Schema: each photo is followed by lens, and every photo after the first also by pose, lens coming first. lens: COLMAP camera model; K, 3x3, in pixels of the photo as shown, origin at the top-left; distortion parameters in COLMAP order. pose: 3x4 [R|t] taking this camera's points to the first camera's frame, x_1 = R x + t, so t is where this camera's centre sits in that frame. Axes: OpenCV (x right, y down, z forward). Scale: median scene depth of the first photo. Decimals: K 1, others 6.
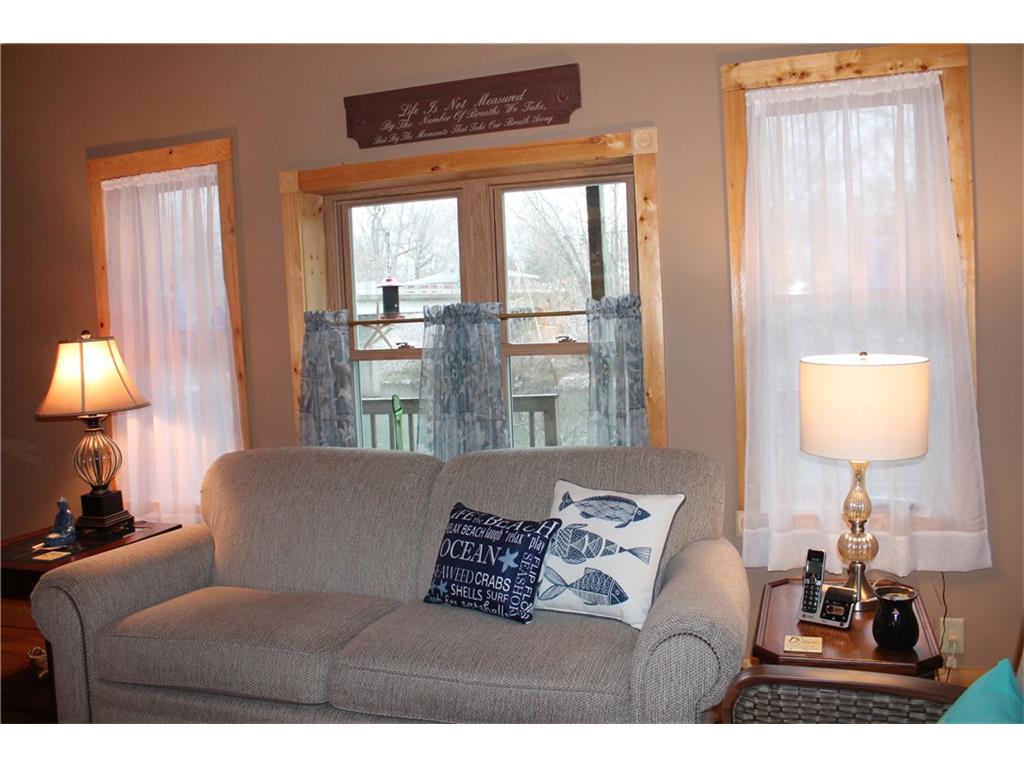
lens RADIAL K [[874.6, 0, 519.8], [0, 874.6, 370.4], [0, 0, 1]] dist [-0.168657, 0.155488]
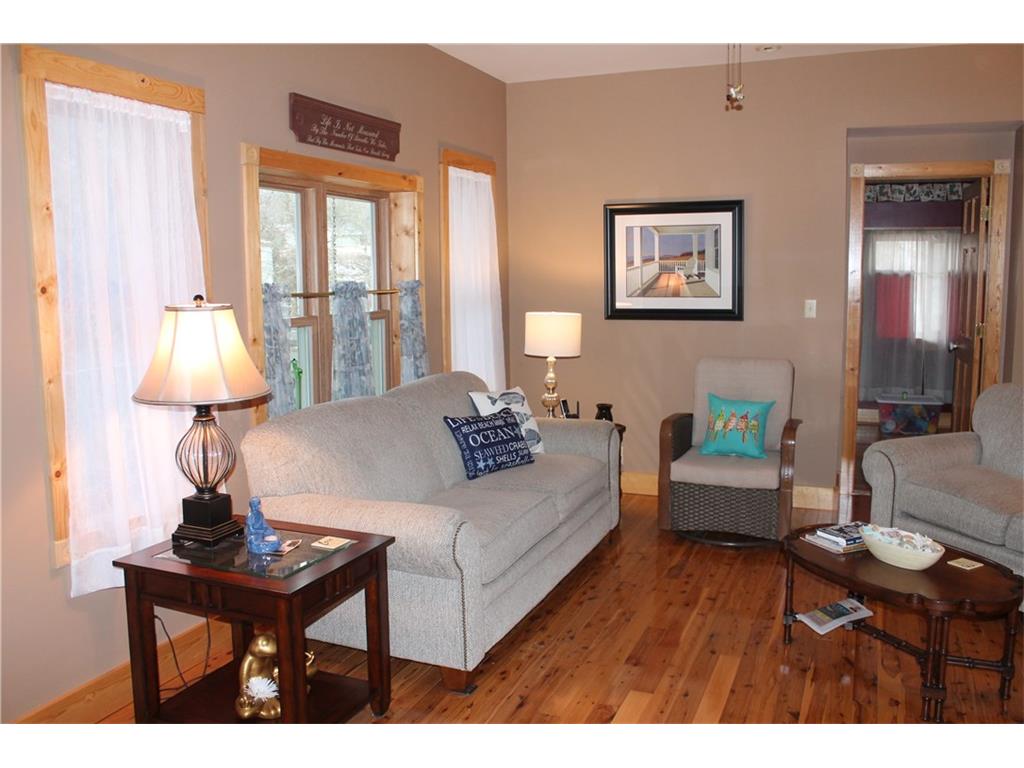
lens RADIAL K [[874.6, 0, 519.8], [0, 874.6, 370.4], [0, 0, 1]] dist [-0.168657, 0.155488]
pose [[0.064717, -0.065903, 0.995725, -1.382518], [0.059561, 0.996293, 0.062069, -0.010358], [-0.996125, 0.055289, 0.068402, 0.685007]]
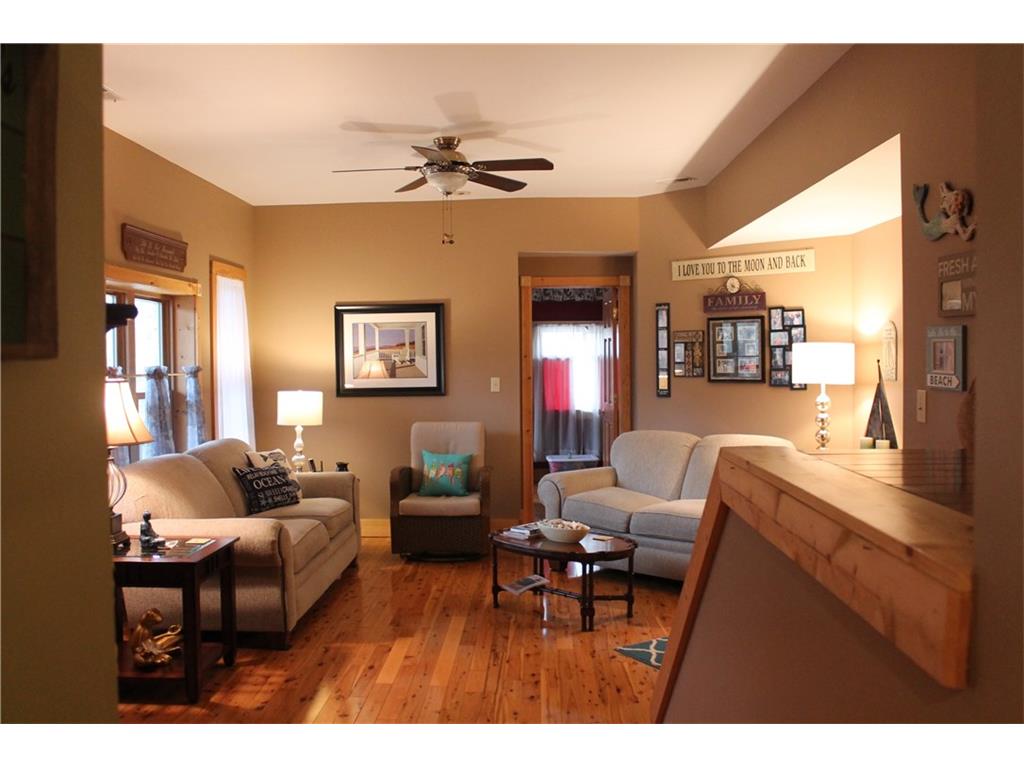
lens RADIAL K [[874.6, 0, 519.8], [0, 874.6, 370.4], [0, 0, 1]] dist [-0.168657, 0.155488]
pose [[-0.294598, 0.039239, 0.954815, -1.878248], [0.079903, 0.996669, -0.016305, 0.014103], [-0.952275, 0.071489, -0.296752, 0.844781]]
